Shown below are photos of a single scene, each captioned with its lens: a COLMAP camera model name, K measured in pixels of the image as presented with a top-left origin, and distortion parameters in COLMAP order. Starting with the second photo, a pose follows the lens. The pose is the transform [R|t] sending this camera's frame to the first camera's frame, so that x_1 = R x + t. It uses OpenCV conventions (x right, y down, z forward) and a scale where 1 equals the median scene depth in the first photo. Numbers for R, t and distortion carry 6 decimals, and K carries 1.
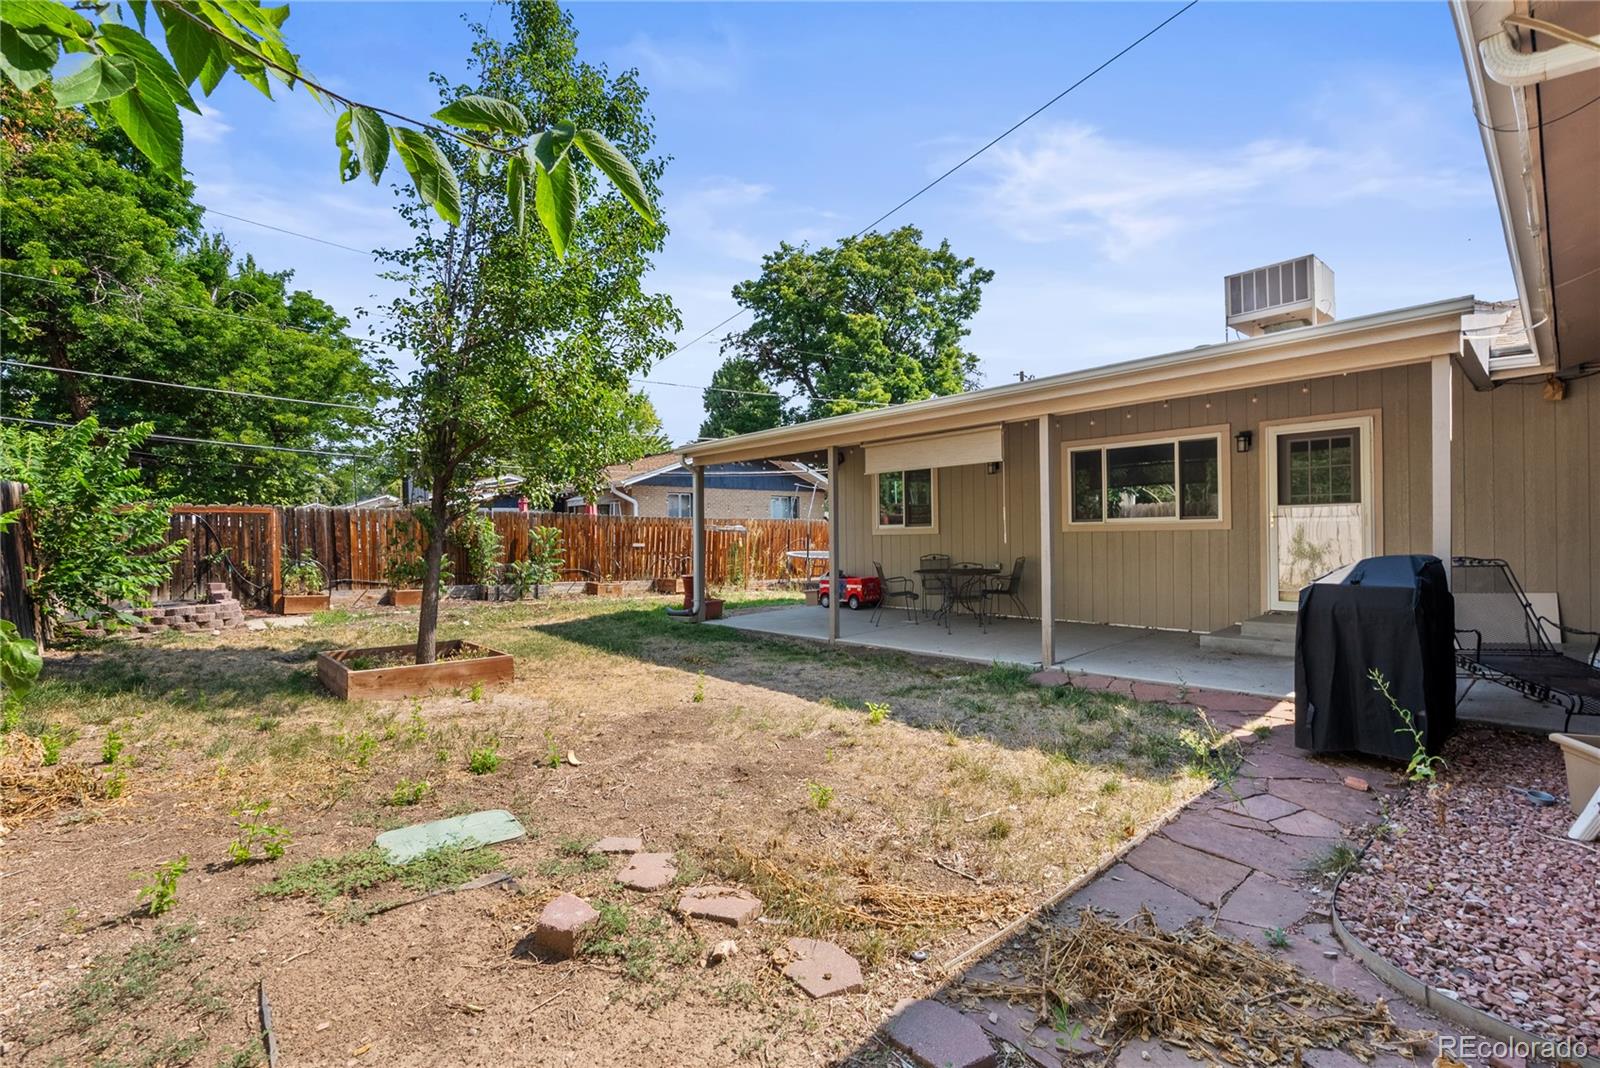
lens RADIAL K [[724.8, 0, 796.4], [0, 724.8, 540.8], [0, 0, 1]] dist [-0.002589, -0.000159]
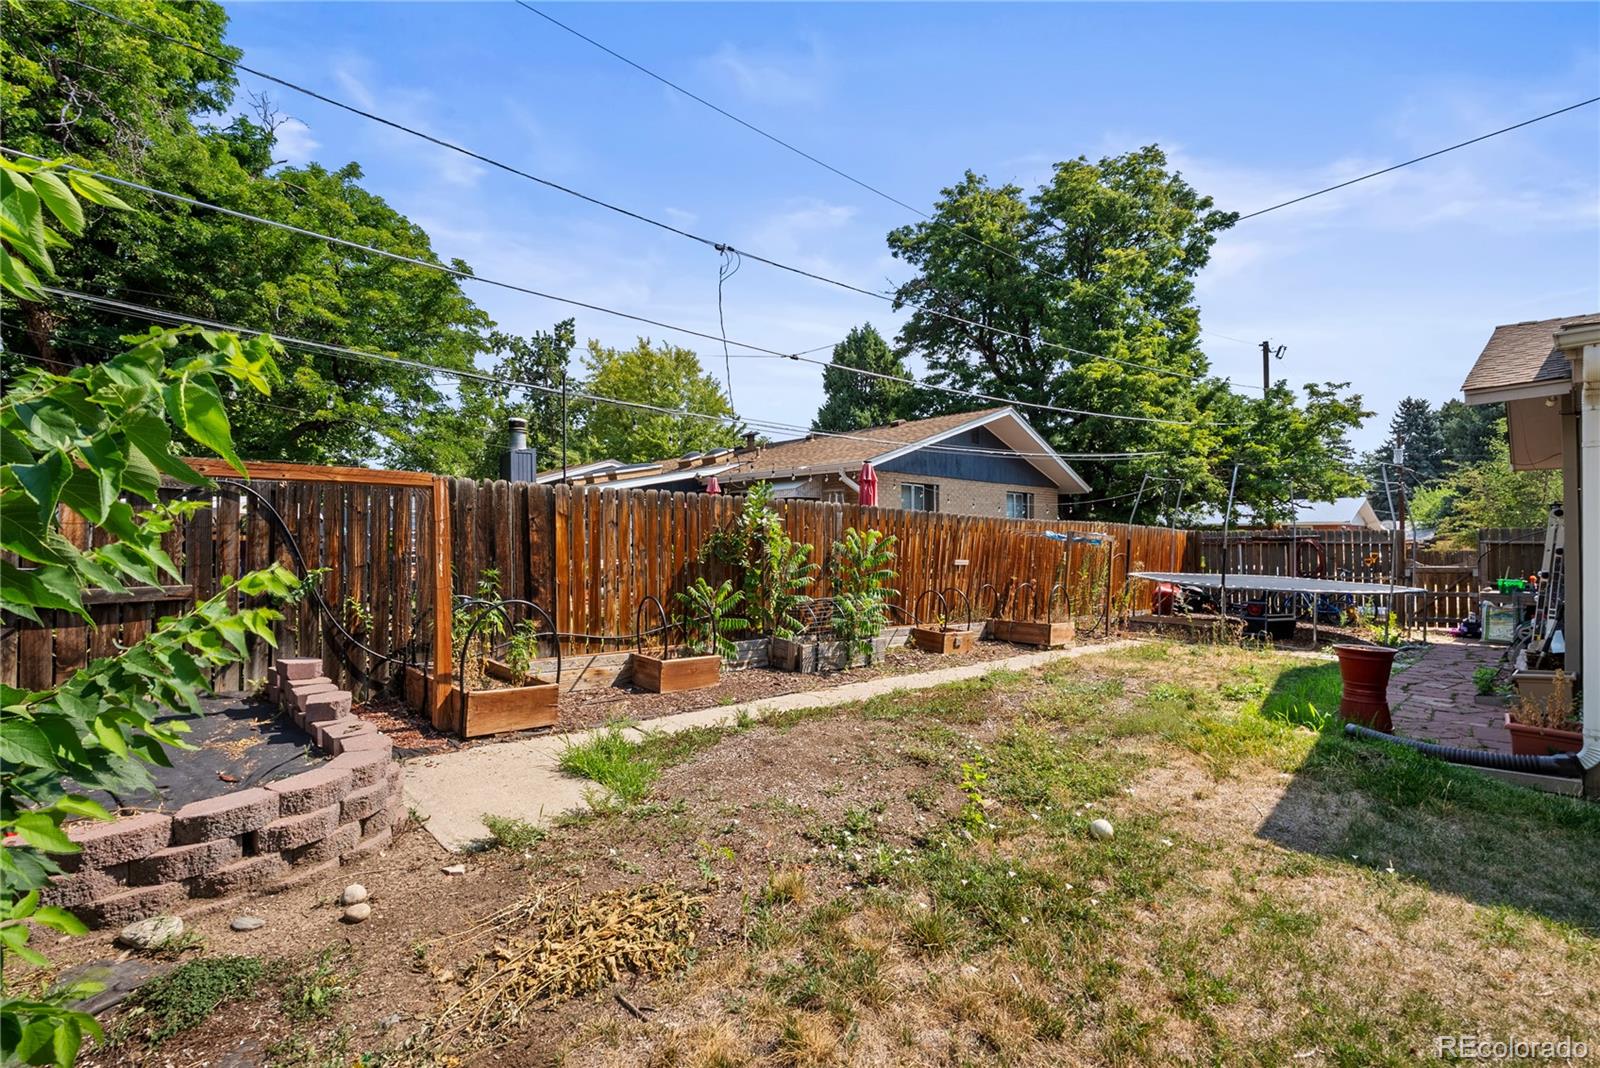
lens RADIAL K [[724.8, 0, 804.1], [0, 724.8, 534.4], [0, 0, 1]] dist [-0.002589, -0.000159]
pose [[0.999824, 0.017758, 0.005990, -0.315161], [-0.017659, 0.999711, -0.016289, -0.004685], [-0.006278, 0.016181, 0.999849, 0.357823]]
